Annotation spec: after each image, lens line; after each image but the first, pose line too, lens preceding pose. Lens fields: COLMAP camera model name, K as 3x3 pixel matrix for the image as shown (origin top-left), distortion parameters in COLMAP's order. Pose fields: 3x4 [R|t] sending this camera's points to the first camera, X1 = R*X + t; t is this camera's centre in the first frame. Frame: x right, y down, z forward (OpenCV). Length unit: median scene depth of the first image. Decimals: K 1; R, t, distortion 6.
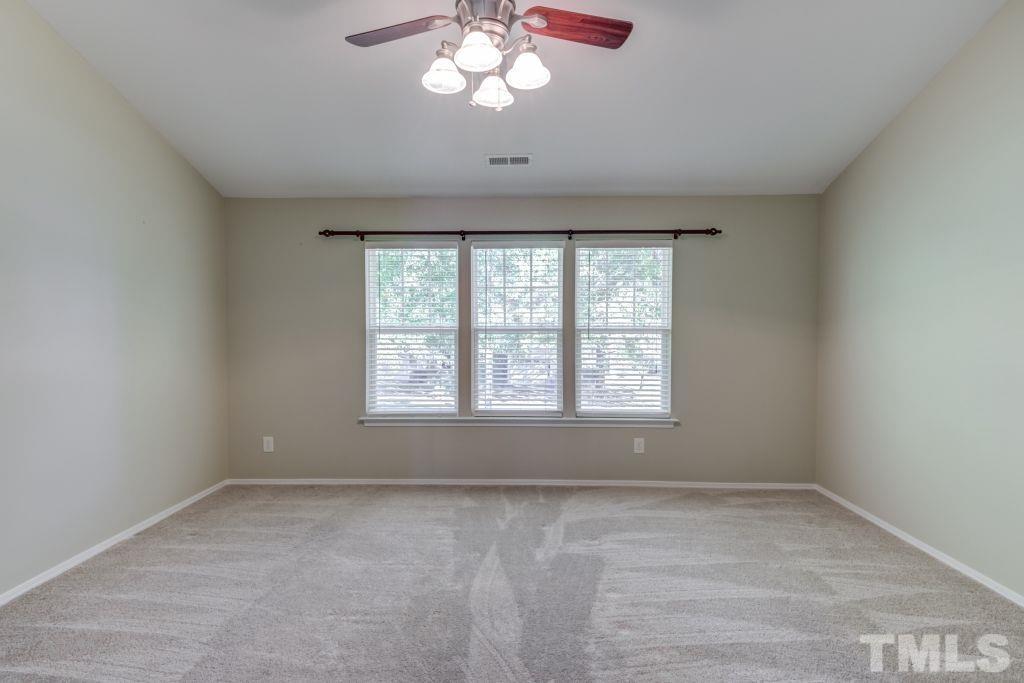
lens RADIAL K [[534.8, 0, 508.3], [0, 534.8, 341.0], [0, 0, 1]] dist [0.013056, -0.000967]
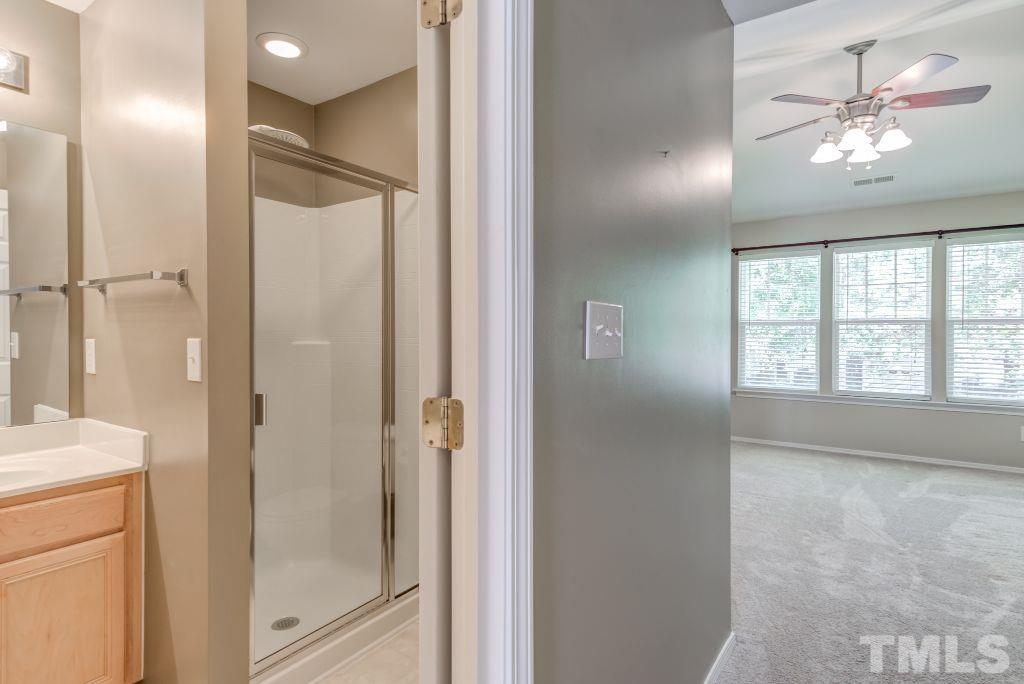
lens RADIAL K [[529.4, 0, 513.4], [0, 529.4, 337.6], [0, 0, 1]] dist [0.019035, -0.001133]
pose [[0.836167, 0.005248, -0.548450, -0.014553], [-0.013539, 0.999847, -0.011075, 0.043031], [0.548308, 0.016686, 0.836110, -0.449588]]
